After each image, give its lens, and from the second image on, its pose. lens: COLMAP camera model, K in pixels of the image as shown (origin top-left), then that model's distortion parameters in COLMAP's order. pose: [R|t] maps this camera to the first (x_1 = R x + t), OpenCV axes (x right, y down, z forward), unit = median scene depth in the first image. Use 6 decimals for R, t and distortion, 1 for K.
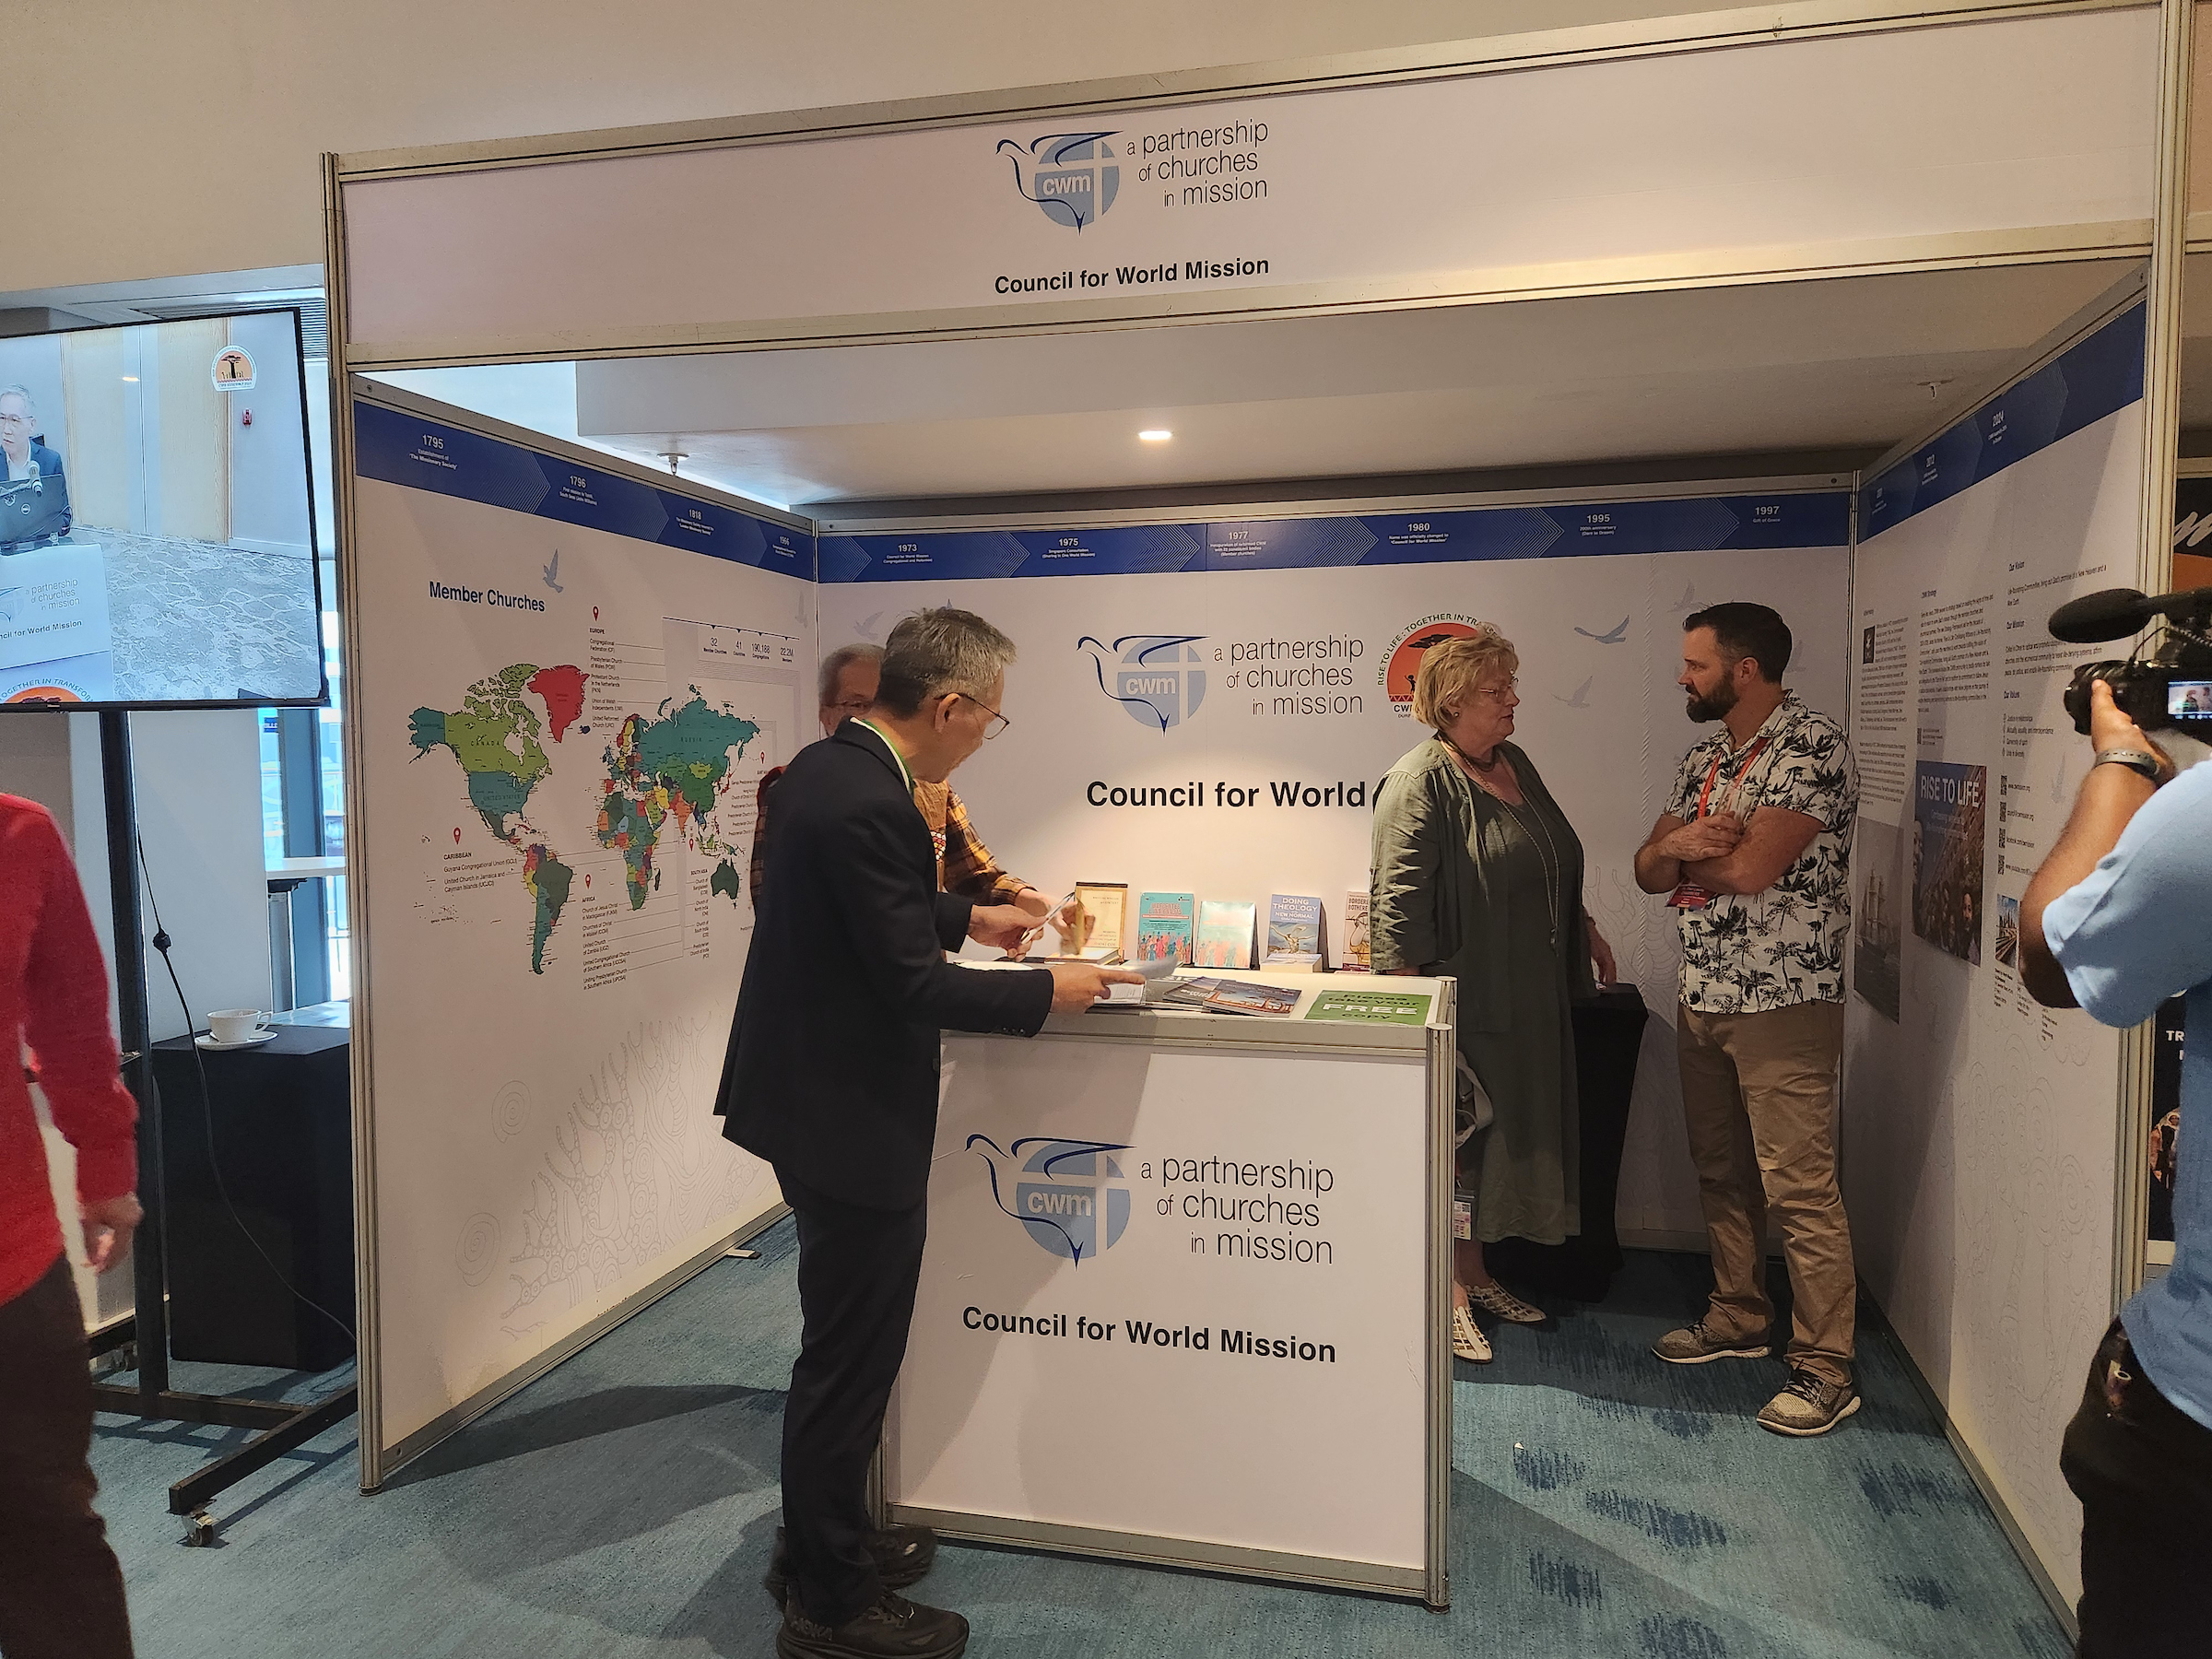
lens RADIAL K [[1526.7, 0, 1099.1], [0, 1526.7, 828.1], [0, 0, 1]] dist [0.044556, -0.033500]
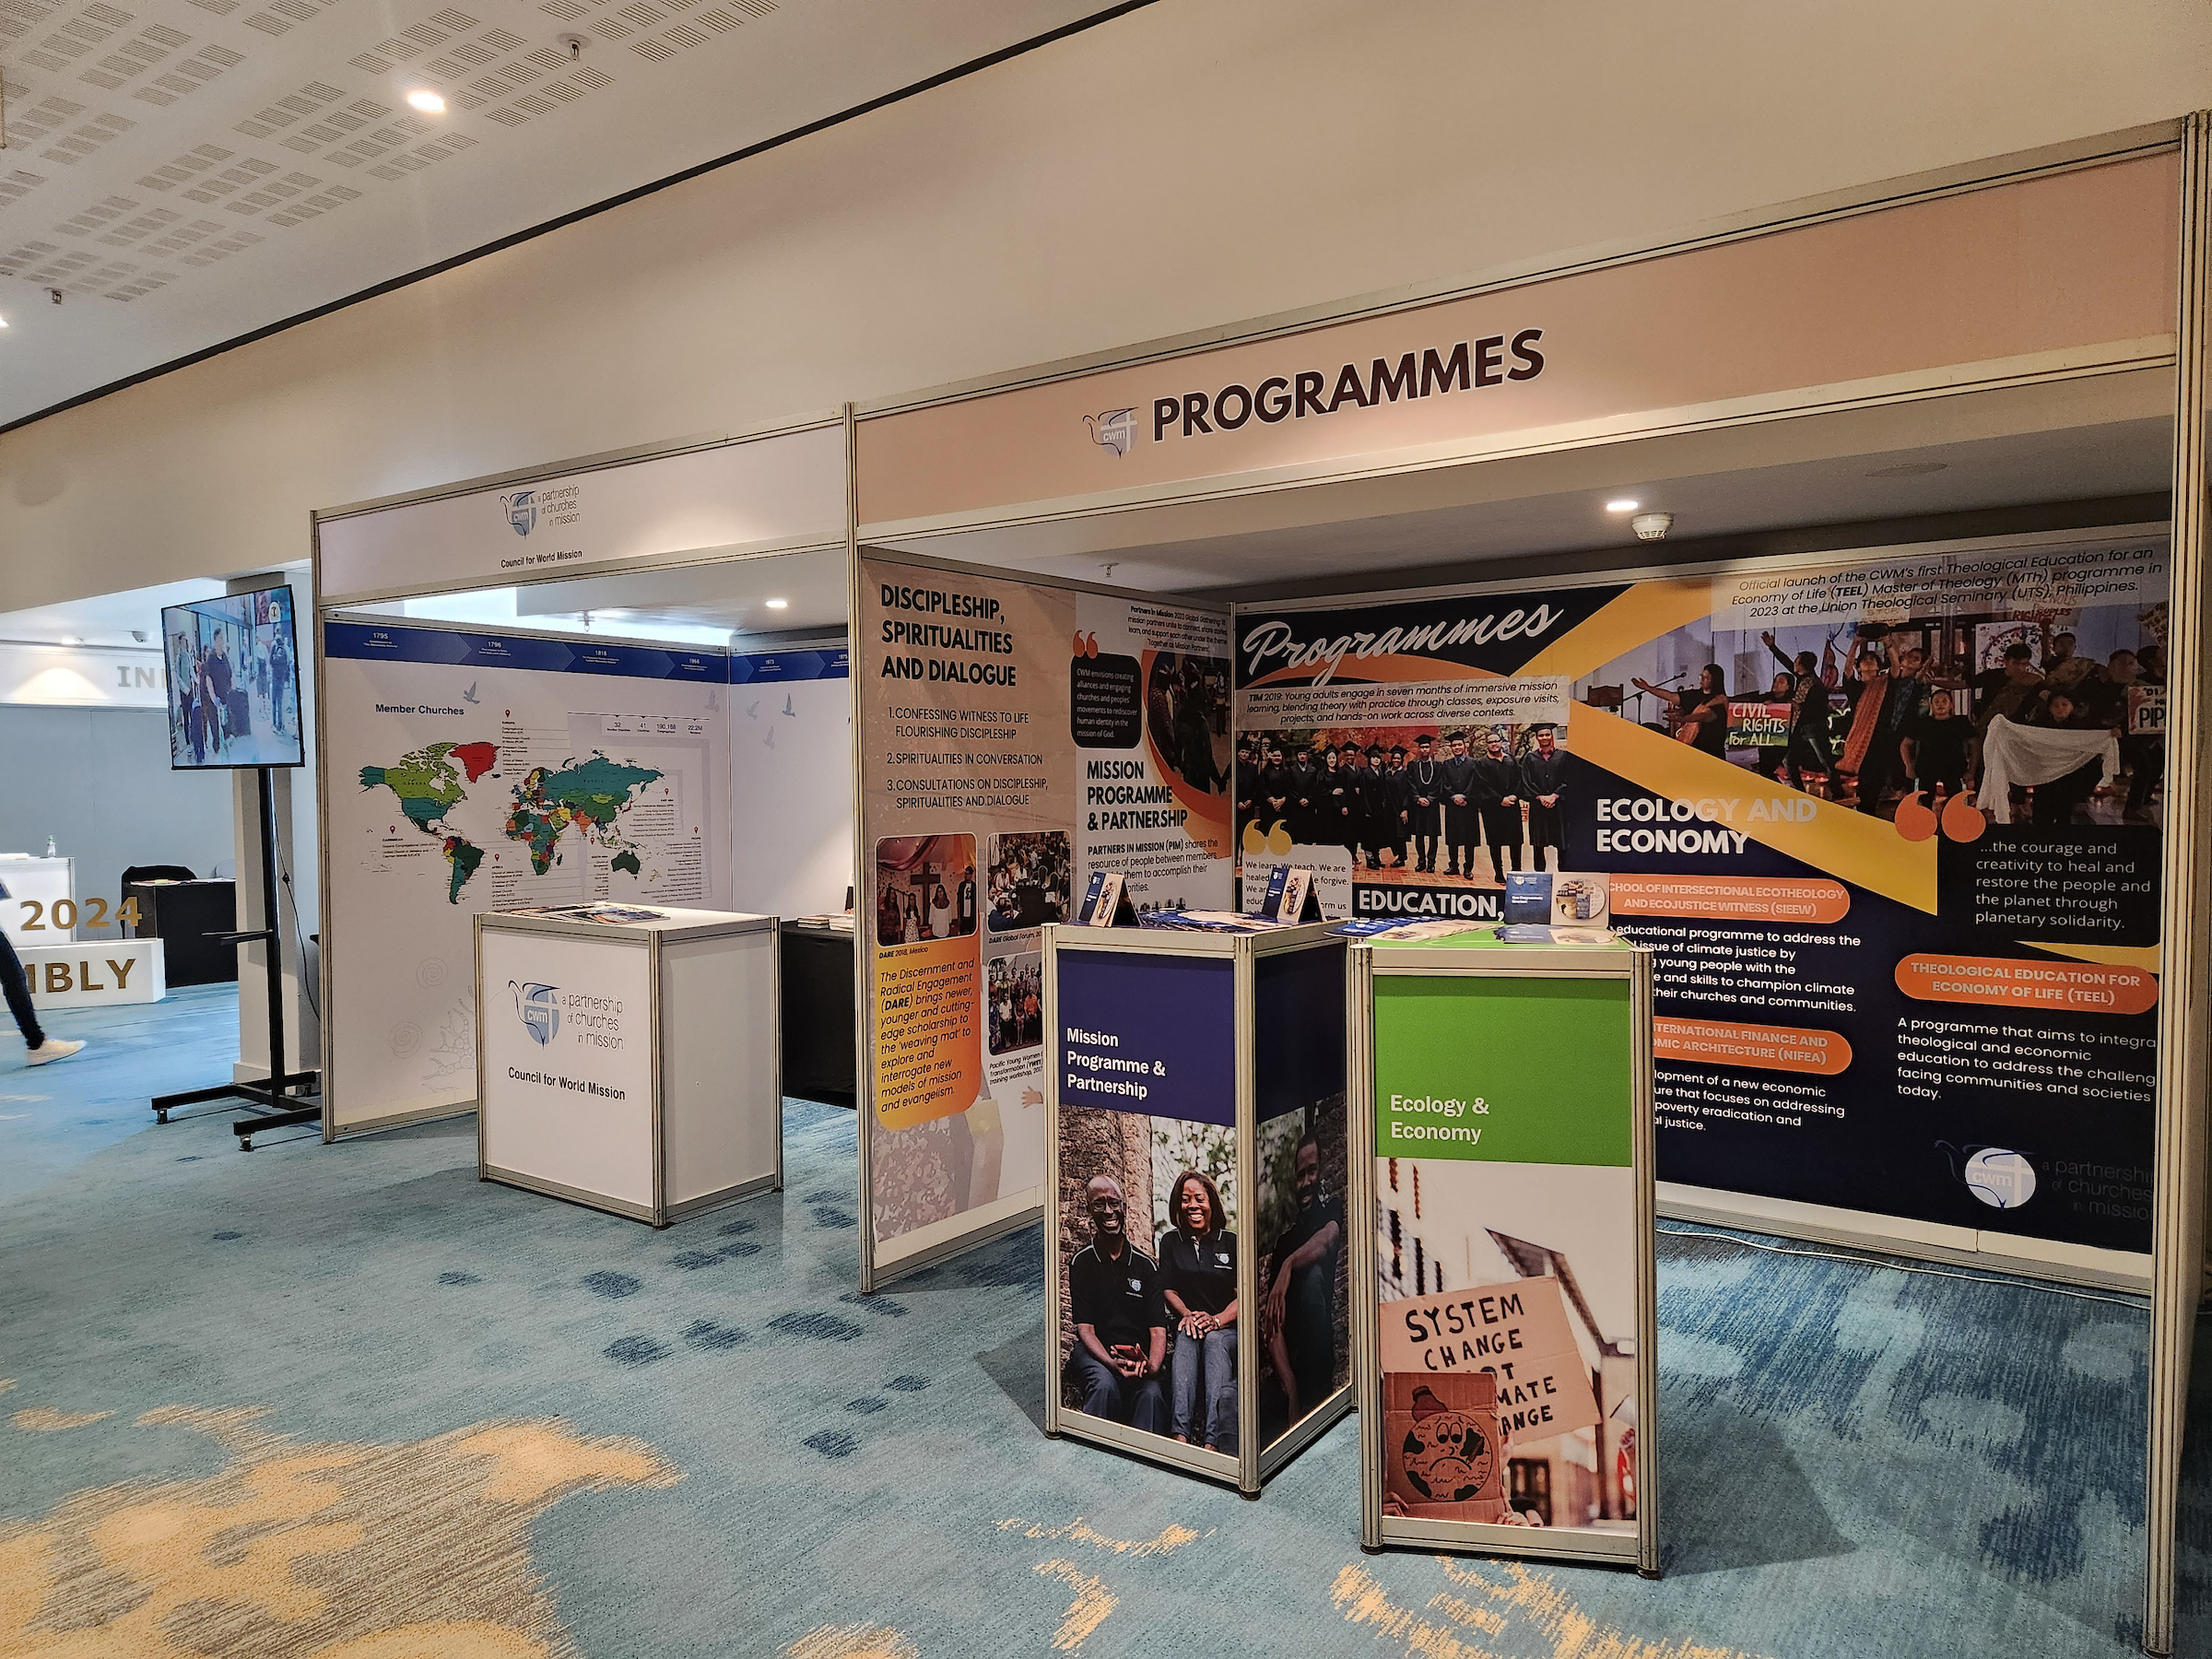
lens RADIAL K [[1419.7, 0, 1121.9], [0, 1419.7, 829.0], [0, 0, 1]] dist [0.002465, -0.000539]
pose [[0.935180, 0.015166, -0.353848, 1.027603], [-0.022425, 0.999614, -0.016422, 0.011987], [0.353462, 0.023293, 0.935159, -0.359037]]
